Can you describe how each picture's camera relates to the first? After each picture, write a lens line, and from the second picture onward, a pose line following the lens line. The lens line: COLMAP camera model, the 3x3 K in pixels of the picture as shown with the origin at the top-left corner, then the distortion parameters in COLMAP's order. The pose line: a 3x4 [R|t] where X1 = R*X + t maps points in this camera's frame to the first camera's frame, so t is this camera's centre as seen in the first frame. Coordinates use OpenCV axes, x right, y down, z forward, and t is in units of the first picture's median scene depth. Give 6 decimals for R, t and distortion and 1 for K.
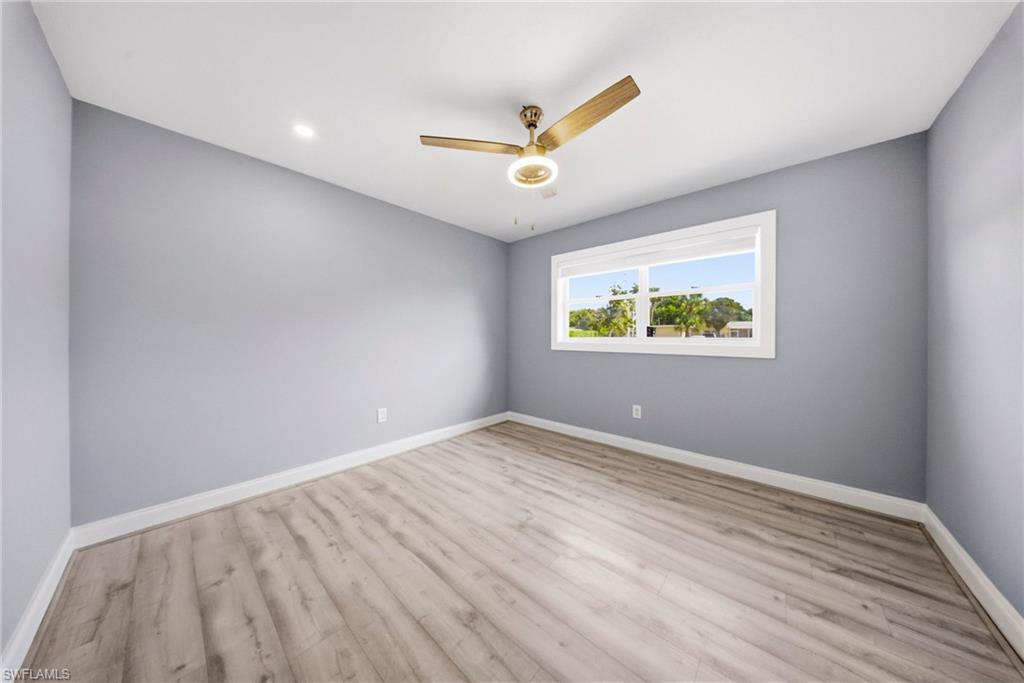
lens RADIAL K [[307.2, 0, 512.0], [0, 307.2, 341.5], [0, 0, 1]] dist [0.000105, 0.000003]
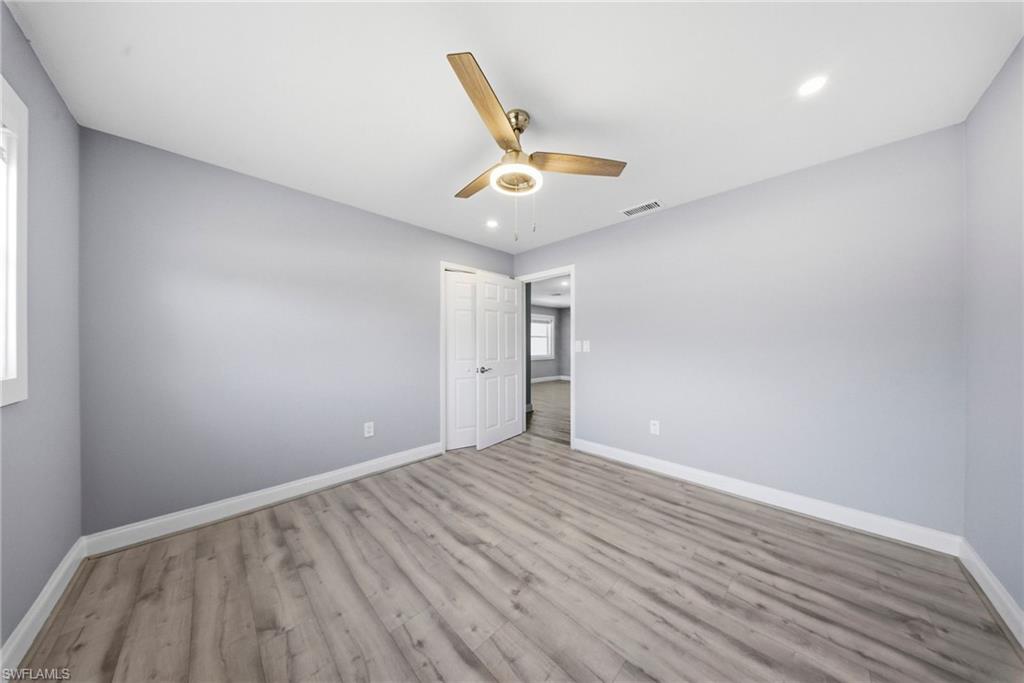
lens RADIAL K [[307.2, 0, 512.0], [0, 307.2, 341.5], [0, 0, 1]] dist [0.000105, 0.000003]
pose [[-0.998845, 0.000129, 0.048055, 0.035163], [0.000327, 0.999991, 0.004127, -0.054116], [-0.048054, 0.004138, -0.998836, 1.992795]]
